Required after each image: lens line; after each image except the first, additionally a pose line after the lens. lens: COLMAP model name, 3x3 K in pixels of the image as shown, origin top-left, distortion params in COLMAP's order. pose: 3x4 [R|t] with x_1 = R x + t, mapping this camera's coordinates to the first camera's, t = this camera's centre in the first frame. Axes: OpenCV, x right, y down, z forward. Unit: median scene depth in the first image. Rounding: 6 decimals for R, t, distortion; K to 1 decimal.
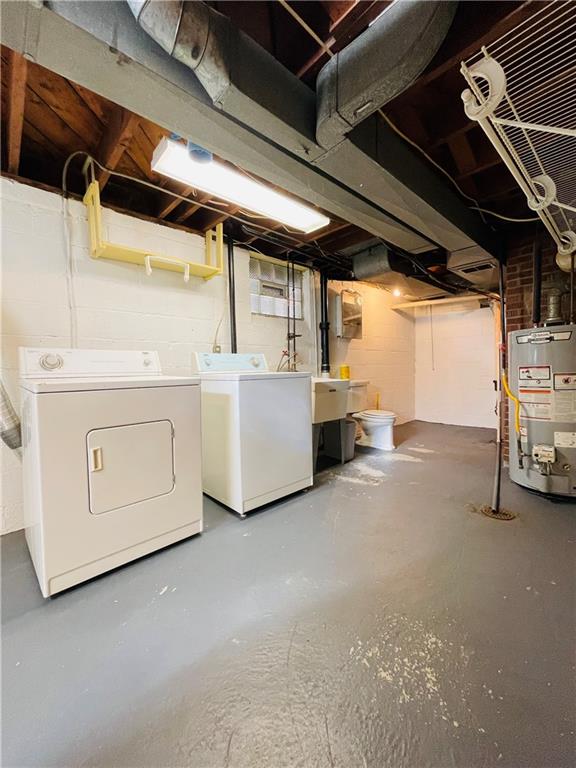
lens RADIAL K [[308.8, 0, 288.0], [0, 308.8, 384.0], [0, 0, 1]] dist [-0.000199, 0.000151]
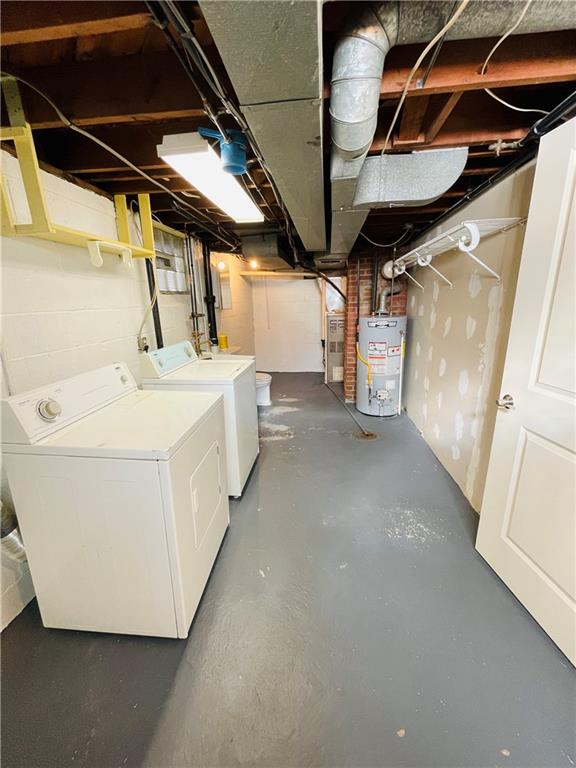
lens RADIAL K [[308.8, 0, 288.0], [0, 308.8, 384.0], [0, 0, 1]] dist [-0.000199, 0.000151]
pose [[0.764362, -0.165329, 0.623231, -0.500432], [0.038275, 0.976498, 0.212101, -0.170538], [-0.643650, -0.138268, 0.752726, 0.054016]]
